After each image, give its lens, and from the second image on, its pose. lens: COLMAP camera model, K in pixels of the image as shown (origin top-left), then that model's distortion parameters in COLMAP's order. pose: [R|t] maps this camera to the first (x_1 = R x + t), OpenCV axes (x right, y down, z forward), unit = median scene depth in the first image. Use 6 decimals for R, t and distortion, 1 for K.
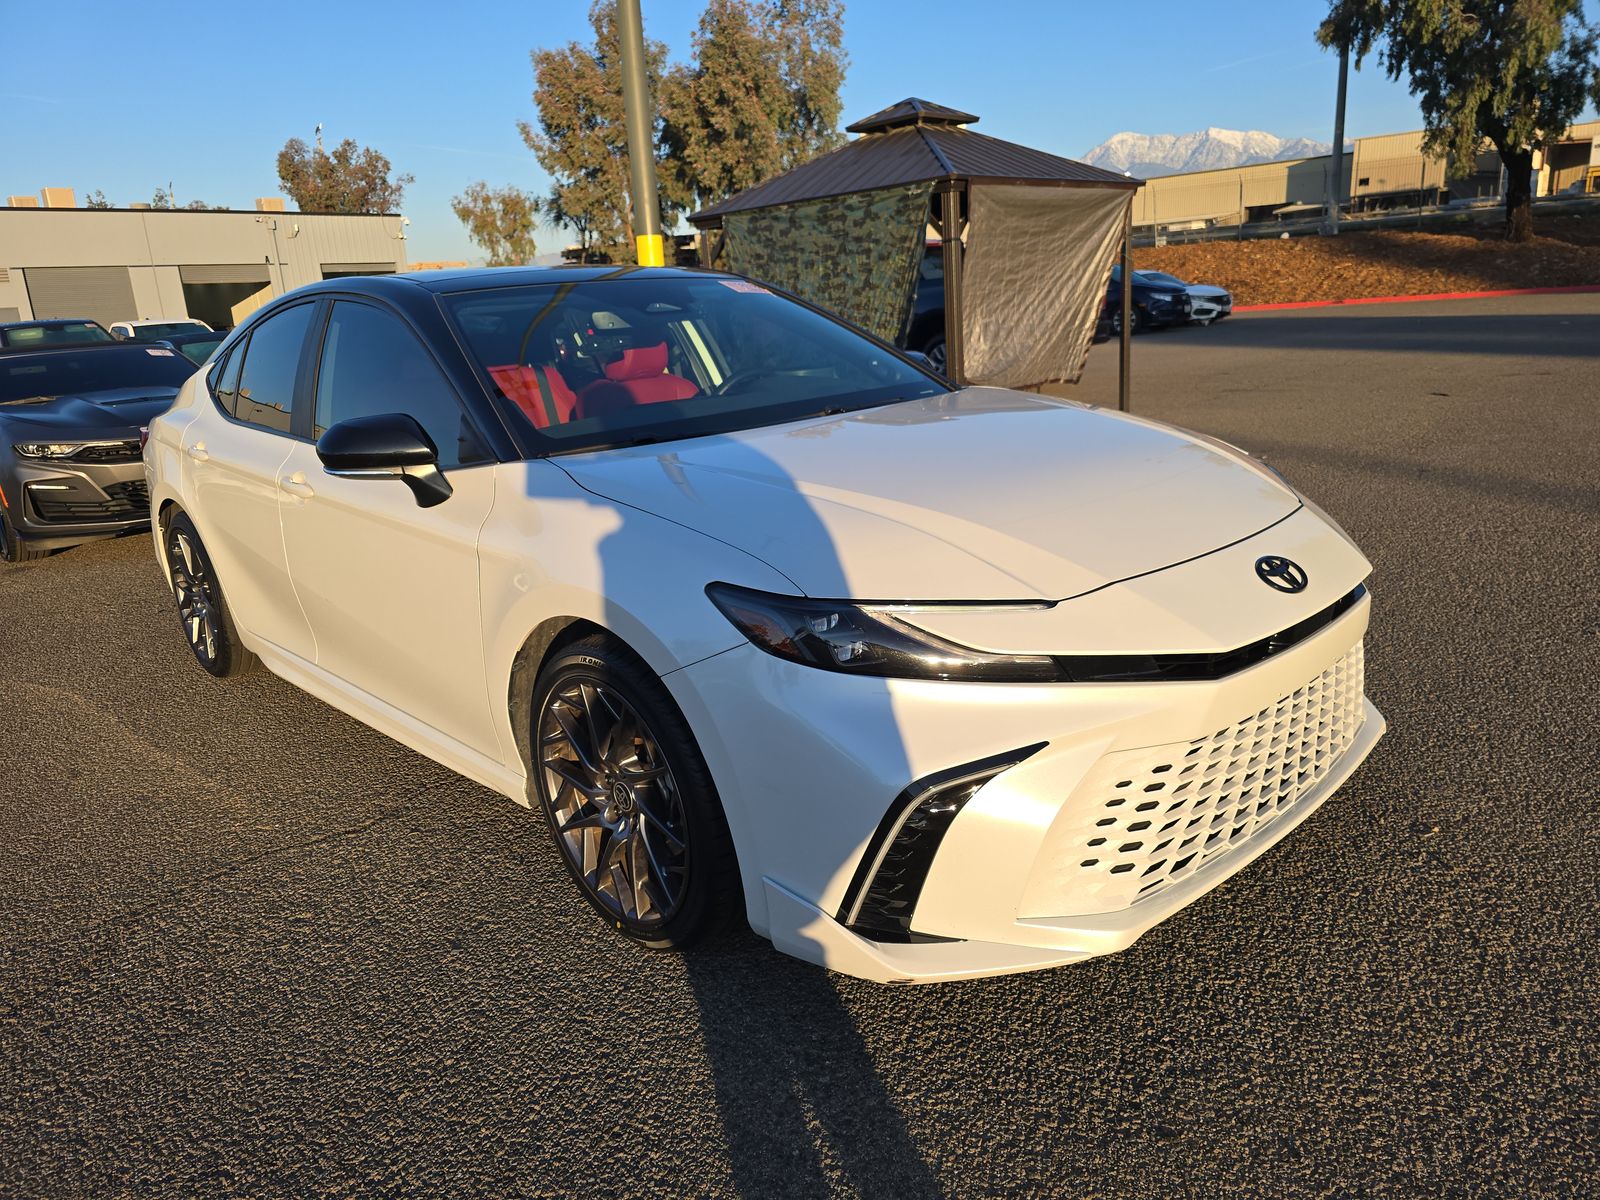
lens RADIAL K [[1070.8, 0, 796.1], [0, 1070.8, 604.2], [0, 0, 1]] dist [0.042170, -0.040129]
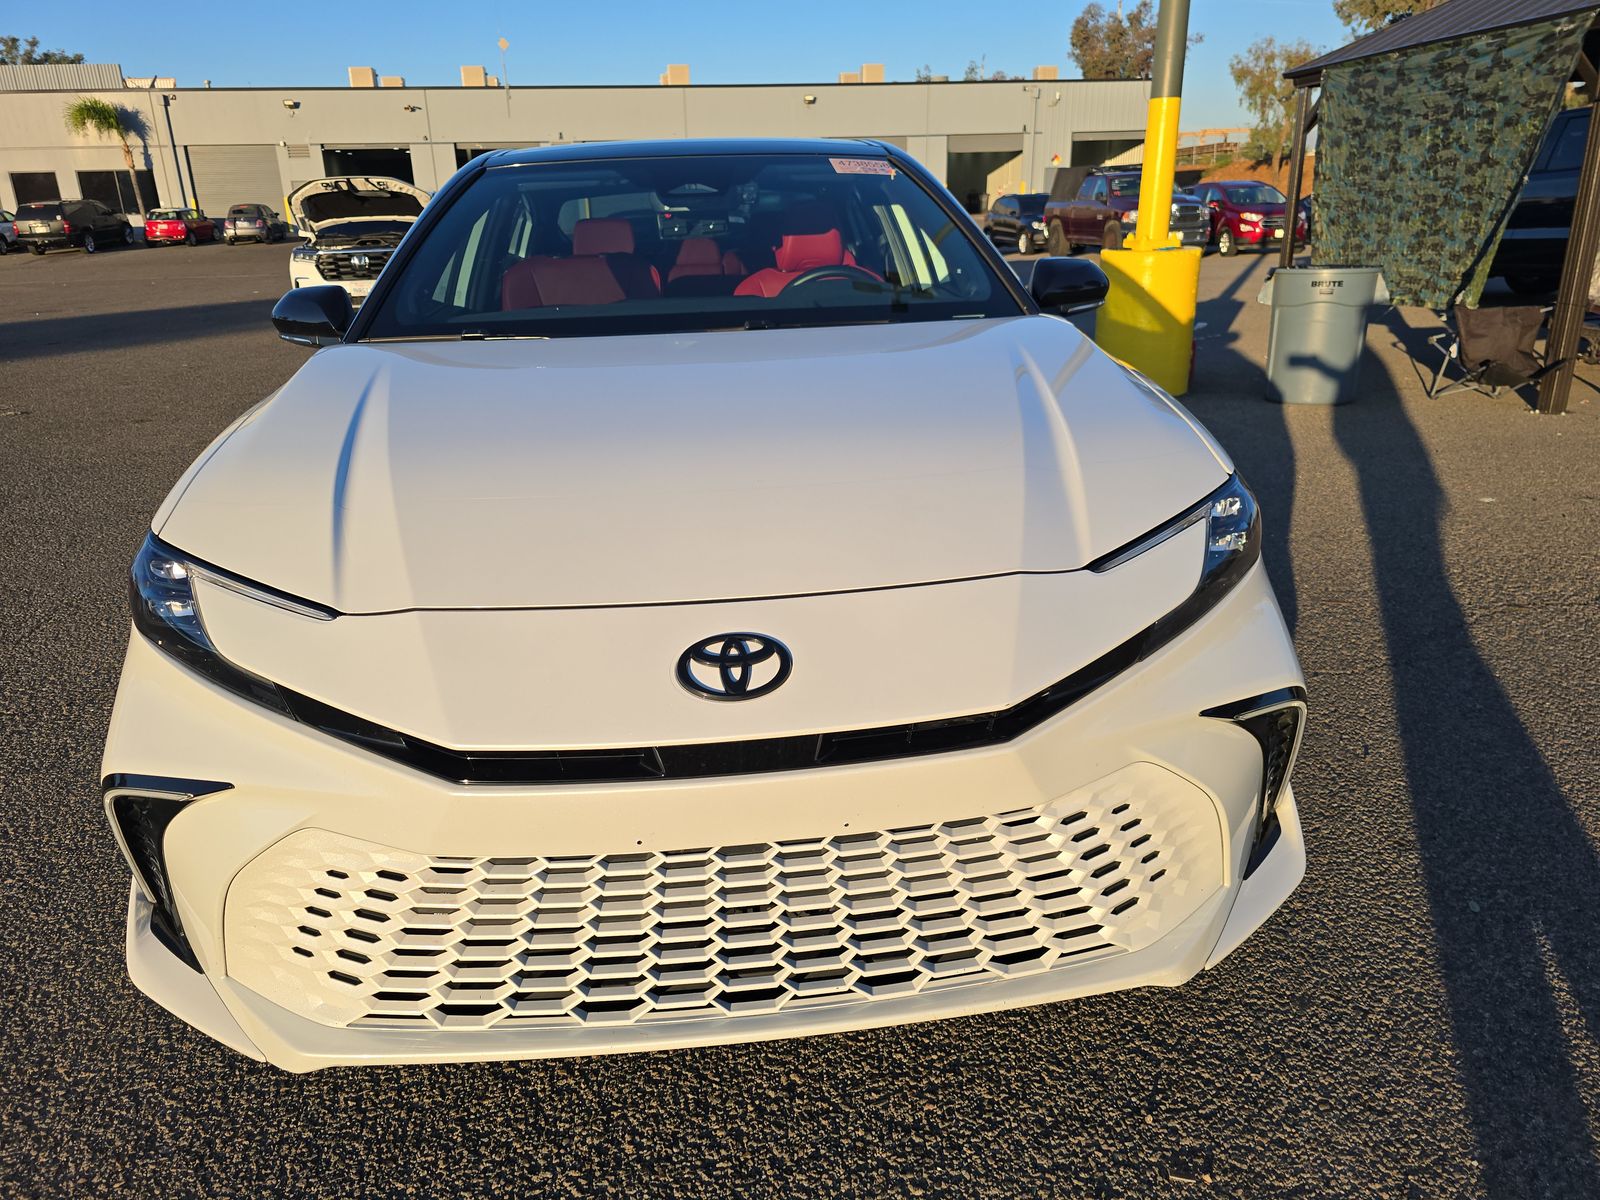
lens RADIAL K [[1070.8, 0, 798.0], [0, 1070.8, 593.4], [0, 0, 1]] dist [0.042170, -0.040129]
pose [[0.795713, 0.237471, -0.557178, 0.171580], [-0.181374, 0.971141, 0.154881, -0.035803], [0.577879, -0.022183, 0.815821, 0.107727]]
